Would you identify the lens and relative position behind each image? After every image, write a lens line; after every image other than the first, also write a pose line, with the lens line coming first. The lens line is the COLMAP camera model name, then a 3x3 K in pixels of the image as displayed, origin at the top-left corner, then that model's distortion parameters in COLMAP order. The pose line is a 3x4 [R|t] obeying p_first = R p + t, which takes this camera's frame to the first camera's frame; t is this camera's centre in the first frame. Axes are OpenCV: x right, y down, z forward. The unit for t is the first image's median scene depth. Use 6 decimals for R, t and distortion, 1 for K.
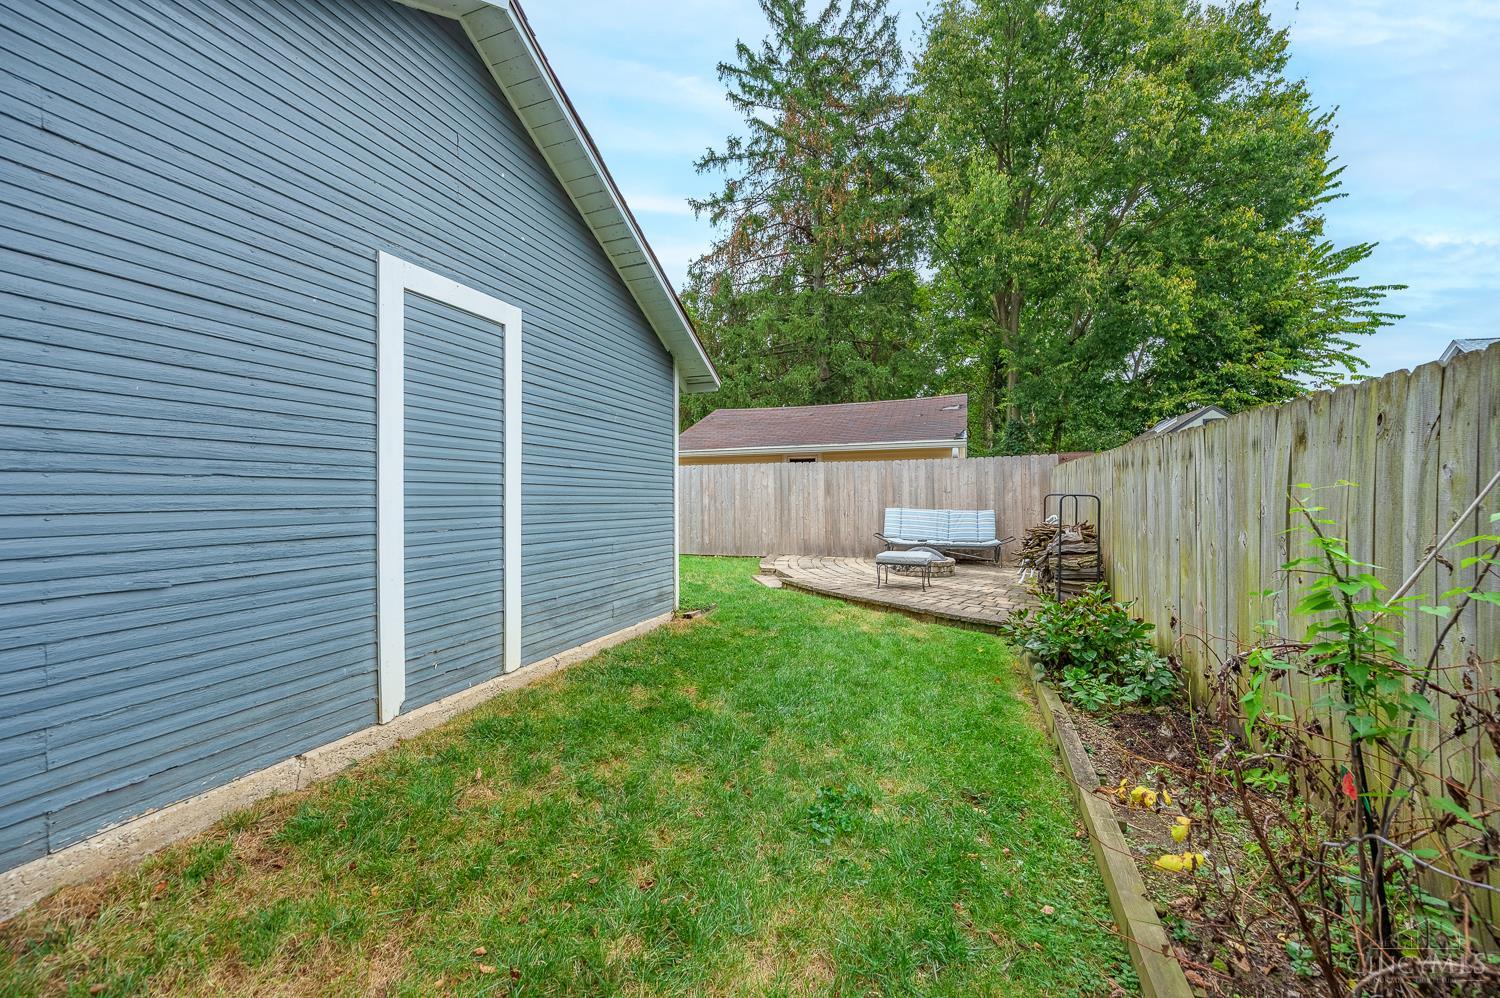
lens RADIAL K [[601.7, 0, 745.8], [0, 601.7, 495.7], [0, 0, 1]] dist [-0.001140, -0.000325]
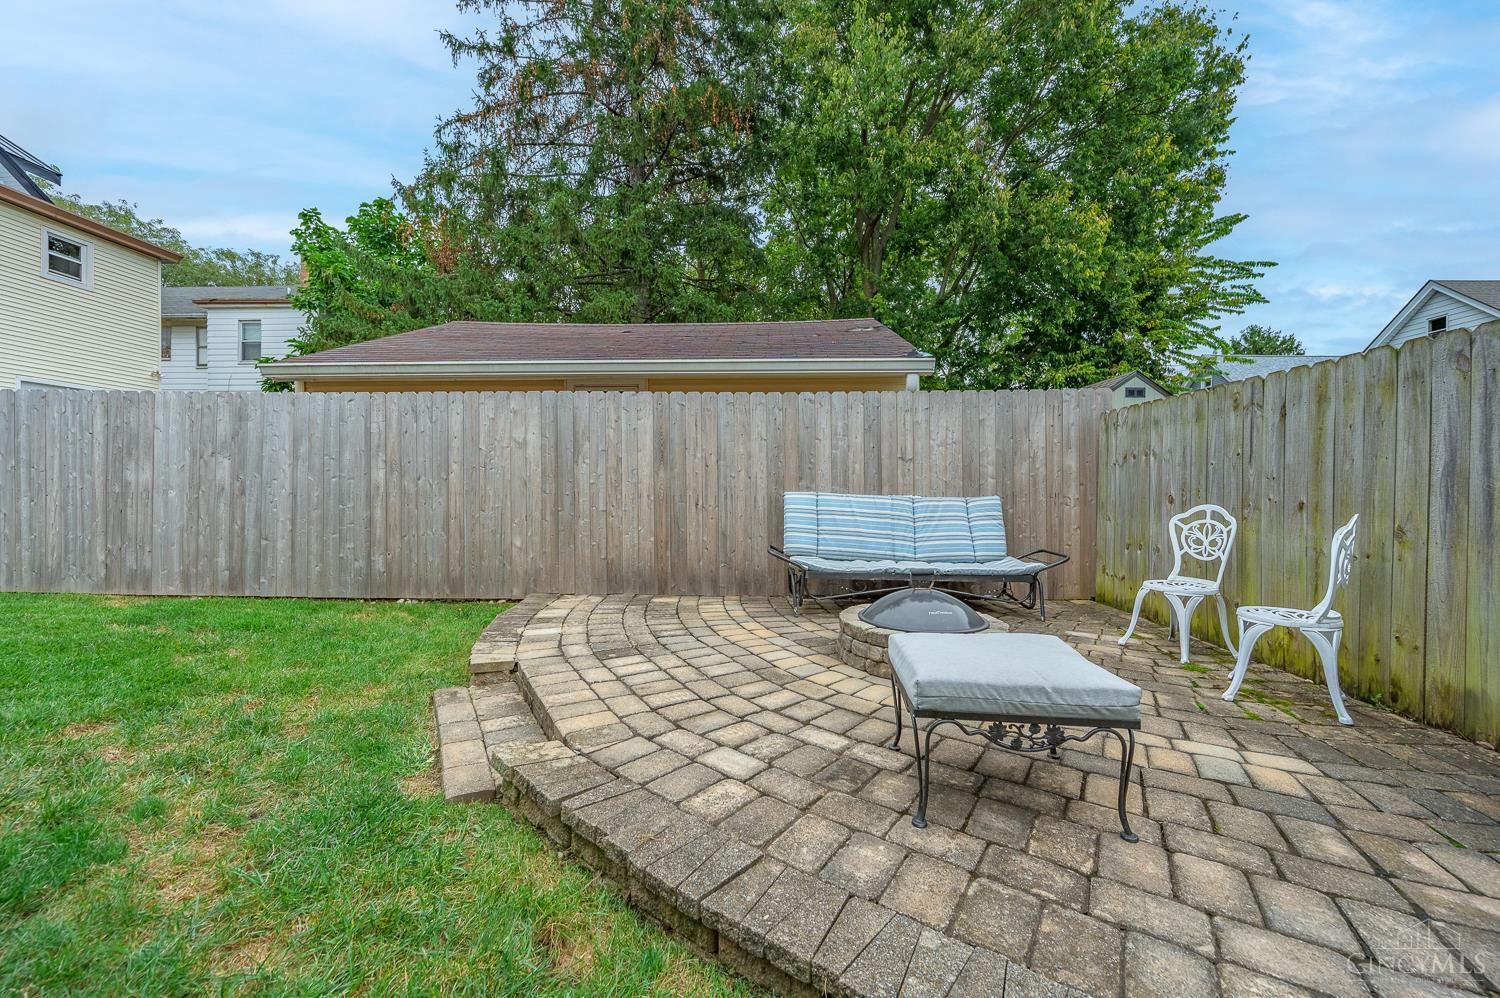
lens RADIAL K [[601.7, 0, 748.2], [0, 601.7, 492.5], [0, 0, 1]] dist [-0.001140, -0.000325]
pose [[0.951868, 0.008805, 0.306381, 0.058795], [-0.009238, 0.999957, -0.000035, 0.020685], [-0.306368, -0.002797, 0.951909, 0.540382]]
